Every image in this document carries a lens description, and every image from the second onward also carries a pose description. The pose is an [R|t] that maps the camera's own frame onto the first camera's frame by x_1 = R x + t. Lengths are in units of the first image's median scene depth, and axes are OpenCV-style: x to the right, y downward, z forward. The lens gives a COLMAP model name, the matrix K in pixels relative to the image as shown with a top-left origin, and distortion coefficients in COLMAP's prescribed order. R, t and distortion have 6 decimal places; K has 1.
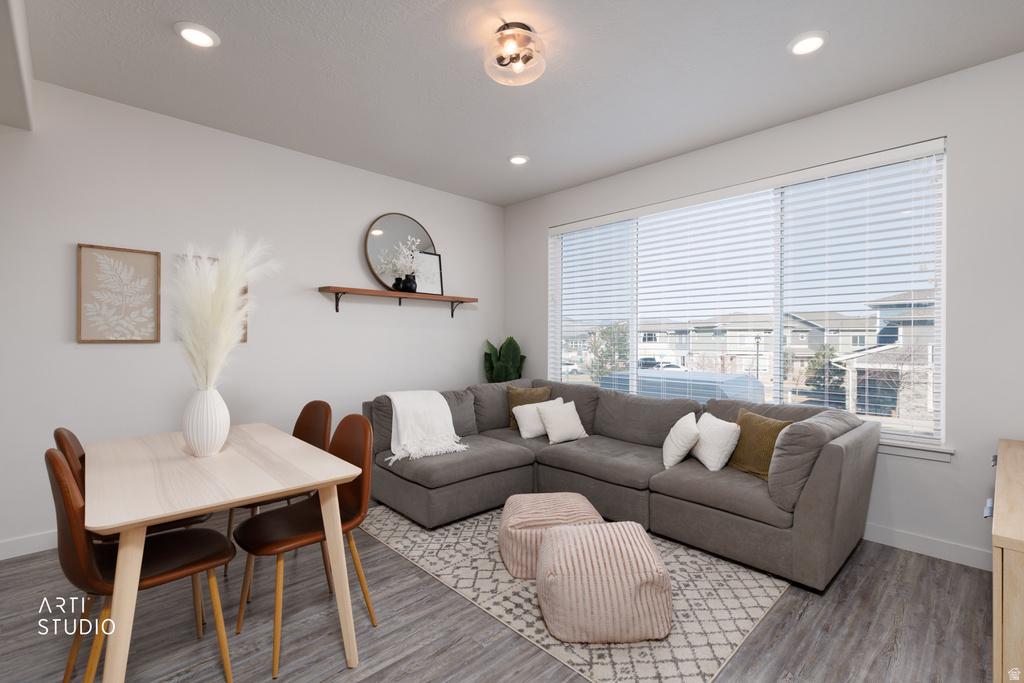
lens RADIAL K [[464.6, 0, 503.8], [0, 464.6, 341.1], [0, 0, 1]] dist [0.019039, -0.000958]
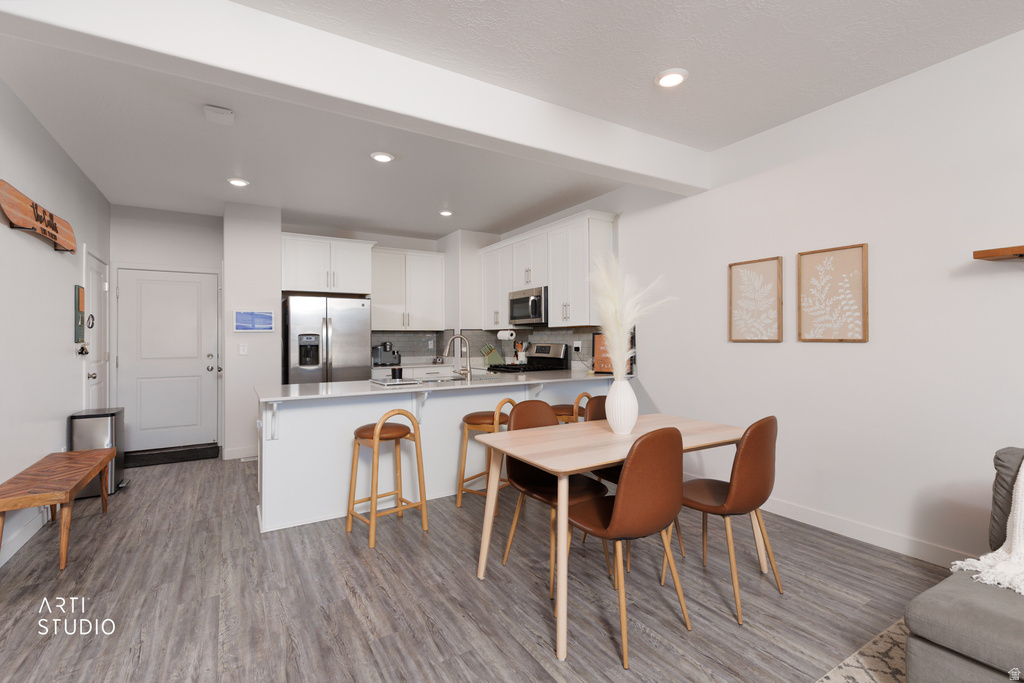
lens RADIAL K [[464.6, 0, 518.4], [0, 464.6, 335.8], [0, 0, 1]] dist [0.019039, -0.000958]
pose [[-0.207980, -0.007361, -0.978105, 0.310972], [0.001695, 0.999967, -0.007886, -0.002783], [0.978132, -0.003298, -0.207961, 0.487396]]
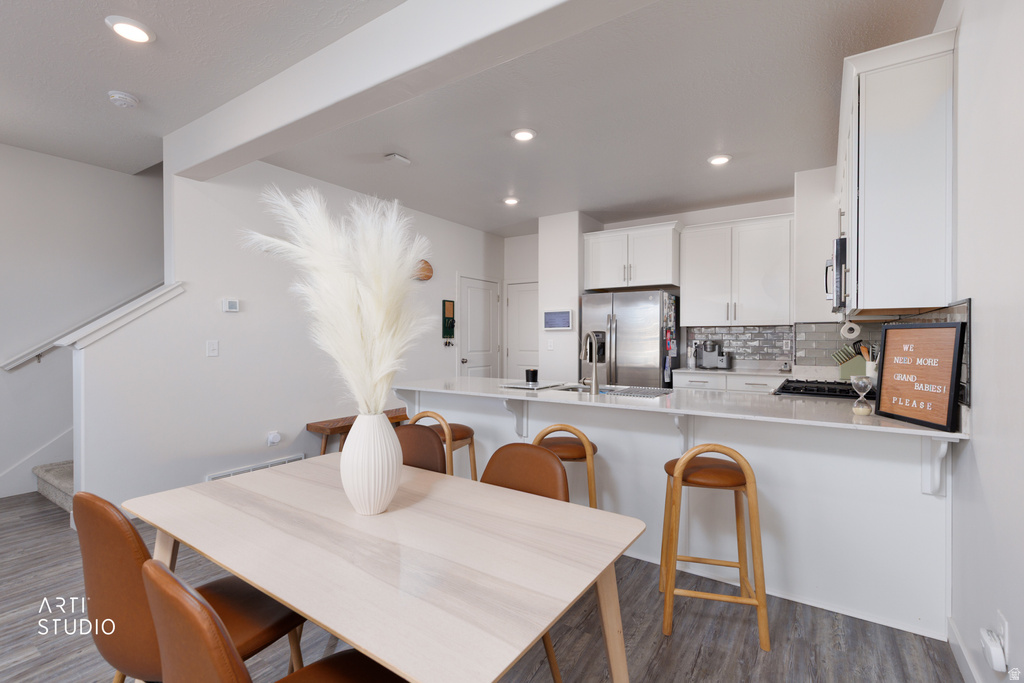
lens RADIAL K [[464.6, 0, 517.5], [0, 464.6, 340.5], [0, 0, 1]] dist [0.019039, -0.000958]
pose [[-0.974036, -0.001484, -0.226390, -0.328329], [-0.003740, 0.999948, 0.009538, -0.005079], [0.226364, 0.010137, -0.973990, 0.839611]]
